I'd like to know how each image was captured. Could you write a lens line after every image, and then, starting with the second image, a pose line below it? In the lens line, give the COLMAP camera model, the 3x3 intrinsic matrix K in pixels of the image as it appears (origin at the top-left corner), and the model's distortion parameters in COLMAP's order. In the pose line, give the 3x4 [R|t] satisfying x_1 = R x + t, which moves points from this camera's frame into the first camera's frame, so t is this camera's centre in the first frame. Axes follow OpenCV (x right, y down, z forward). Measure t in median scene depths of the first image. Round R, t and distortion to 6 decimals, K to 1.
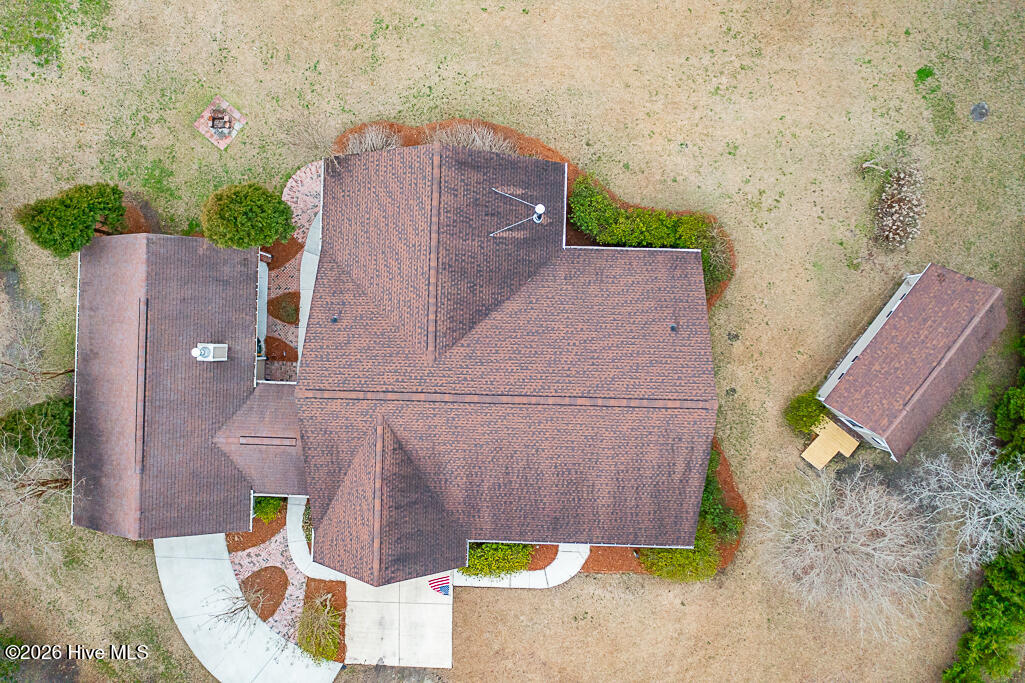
lens RADIAL K [[806.0, 0, 513.3], [0, 806.0, 339.3], [0, 0, 1]] dist [-0.028898, 0.005523]
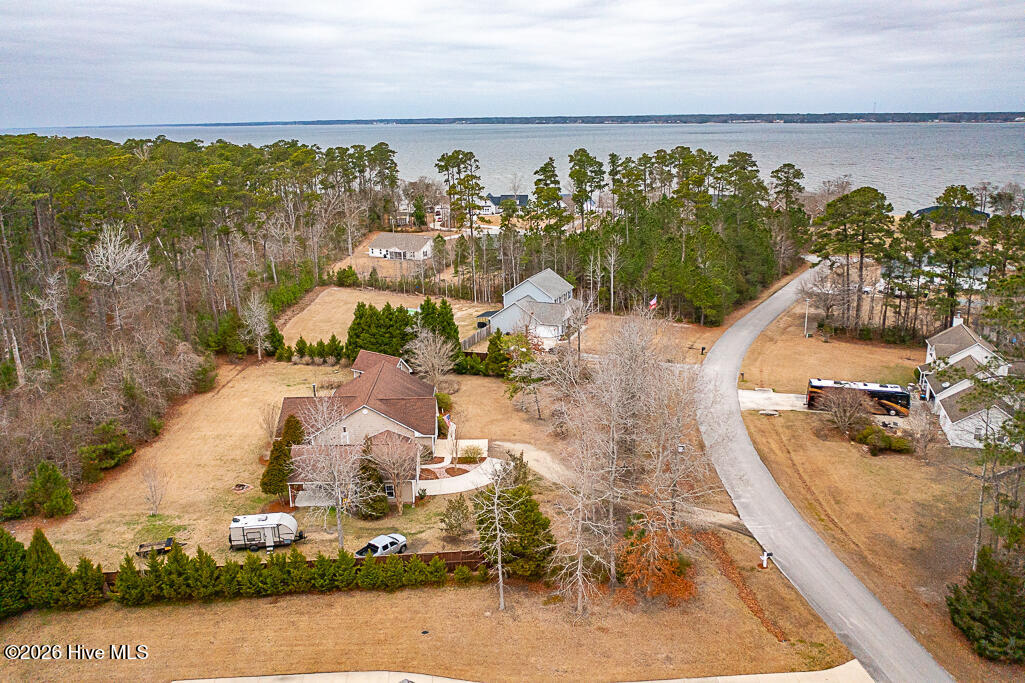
lens RADIAL K [[806.0, 0, 513.3], [0, 806.0, 339.3], [0, 0, 1]] dist [-0.028898, 0.005523]
pose [[-0.050829, -0.253986, 0.965871, -2.452642], [0.998621, -0.025650, 0.045807, 0.384327], [0.013140, 0.966868, 0.254939, 0.058606]]
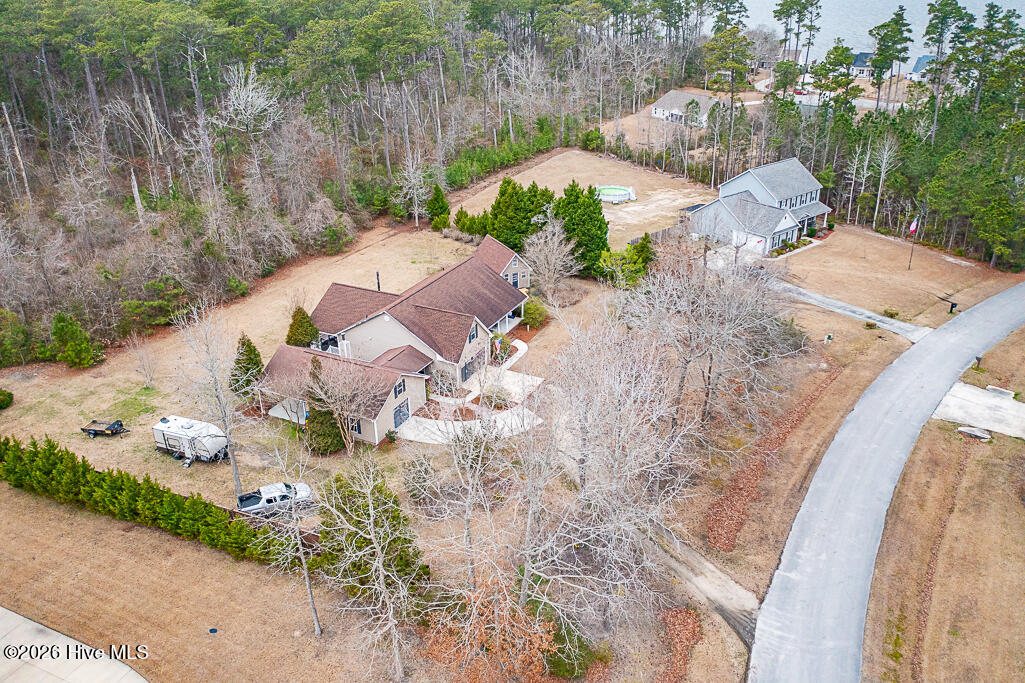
lens RADIAL K [[806.0, 0, 513.3], [0, 806.0, 339.3], [0, 0, 1]] dist [-0.028898, 0.005523]
pose [[0.429332, -0.382036, 0.818366, -1.707142], [0.903116, 0.174135, -0.392503, 1.108477], [0.007444, 0.907593, 0.419785, 0.082056]]
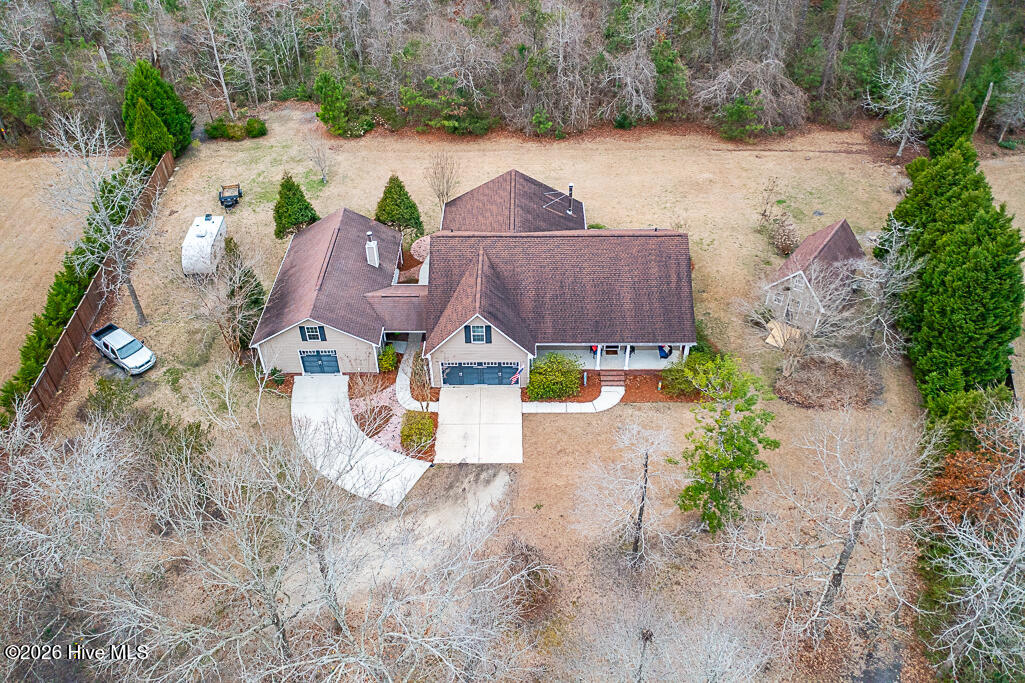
lens RADIAL K [[806.0, 0, 513.3], [0, 806.0, 339.3], [0, 0, 1]] dist [-0.028898, 0.005523]
pose [[0.999843, -0.010759, 0.014078, -0.106111], [0.017693, 0.648576, -0.760944, 1.211814], [-0.000943, 0.761074, 0.648665, 0.077125]]
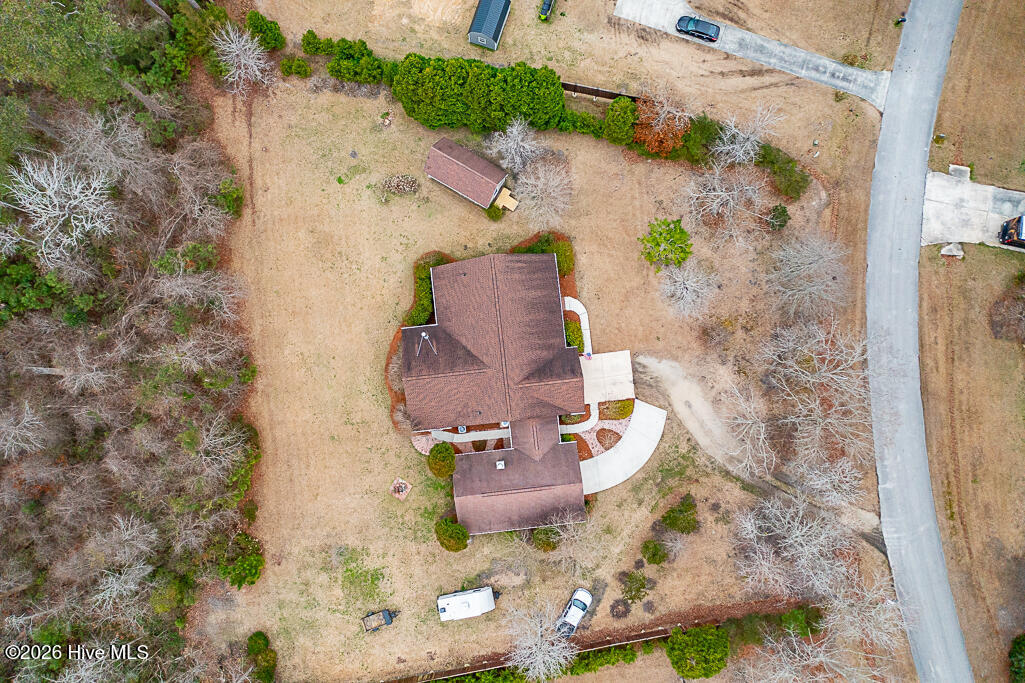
lens RADIAL K [[806.0, 0, 513.3], [0, 806.0, 339.3], [0, 0, 1]] dist [-0.028898, 0.005523]
pose [[-0.137838, -0.986600, 0.087299, -0.199728], [0.990454, -0.137420, 0.010802, 0.070076], [0.001339, 0.087954, 0.996124, -1.243864]]
